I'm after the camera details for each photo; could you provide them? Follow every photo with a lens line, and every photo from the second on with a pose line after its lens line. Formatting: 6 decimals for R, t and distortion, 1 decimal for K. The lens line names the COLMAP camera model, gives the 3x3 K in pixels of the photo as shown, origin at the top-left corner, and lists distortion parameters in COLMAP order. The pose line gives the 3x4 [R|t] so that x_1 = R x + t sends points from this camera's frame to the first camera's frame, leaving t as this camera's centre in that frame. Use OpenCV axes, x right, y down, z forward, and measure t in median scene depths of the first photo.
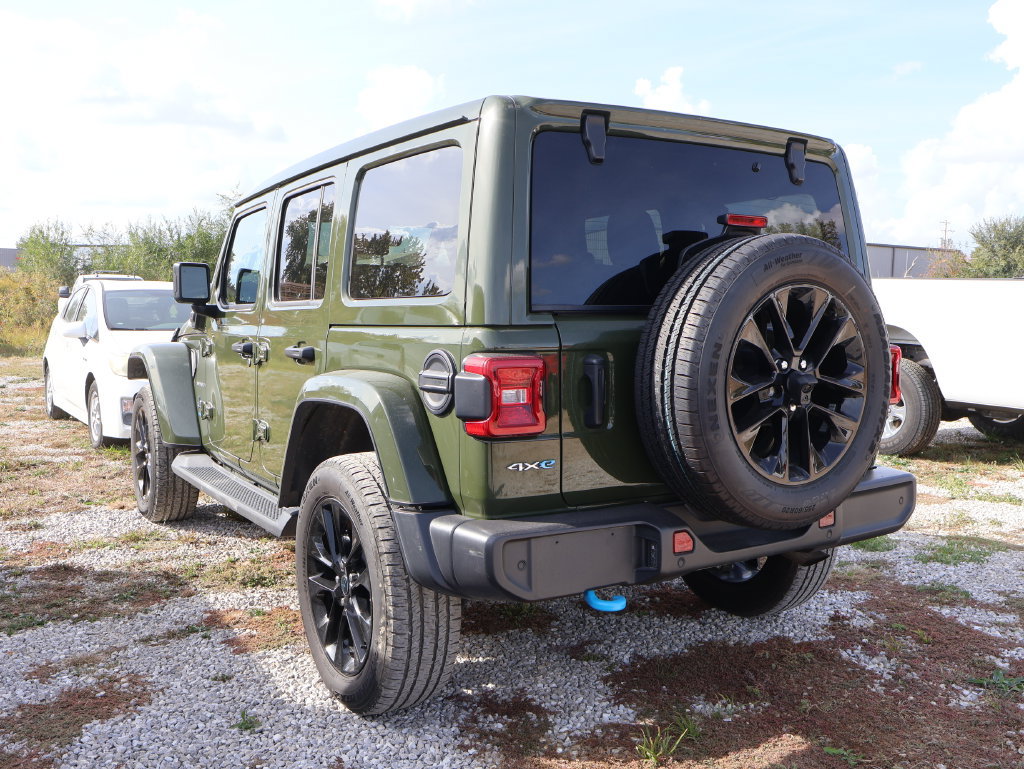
lens RADIAL K [[938.9, 0, 515.0], [0, 938.9, 377.8], [0, 0, 1]] dist [0.001652, 0.007918]
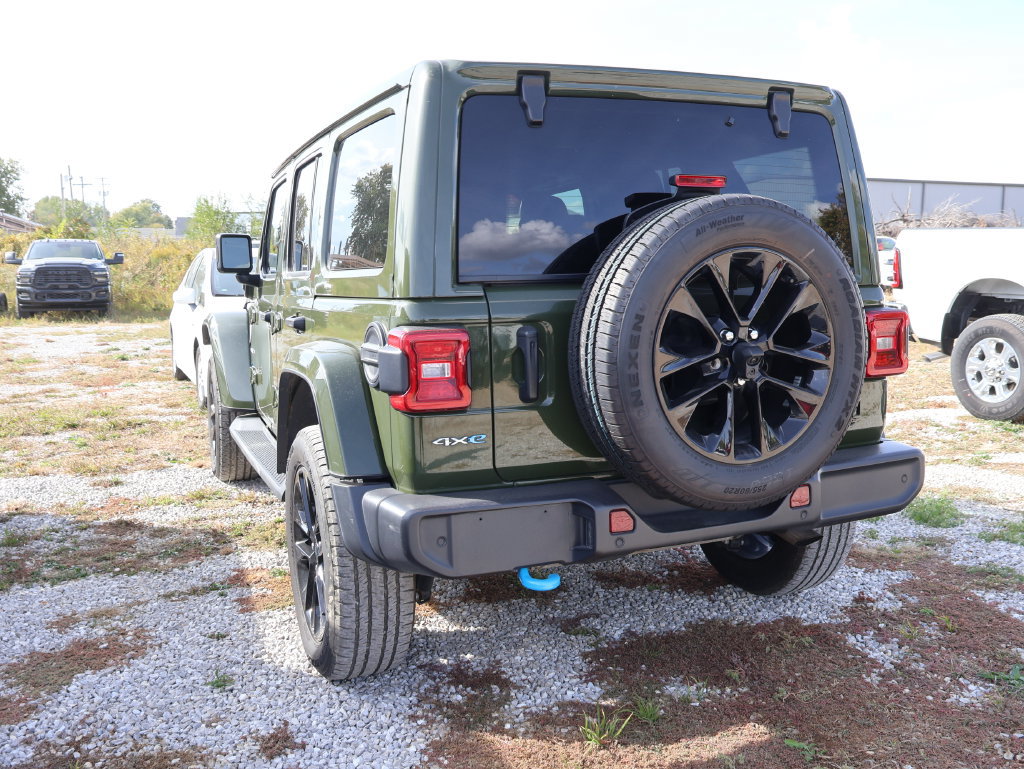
lens RADIAL K [[939.2, 0, 510.4], [0, 939.2, 368.8], [0, 0, 1]] dist [-0.005082, -0.001286]
pose [[0.986840, -0.000884, -0.161697, 0.200047], [0.006701, 0.999350, 0.035433, -0.013767], [0.161561, -0.036050, 0.986204, 0.037571]]
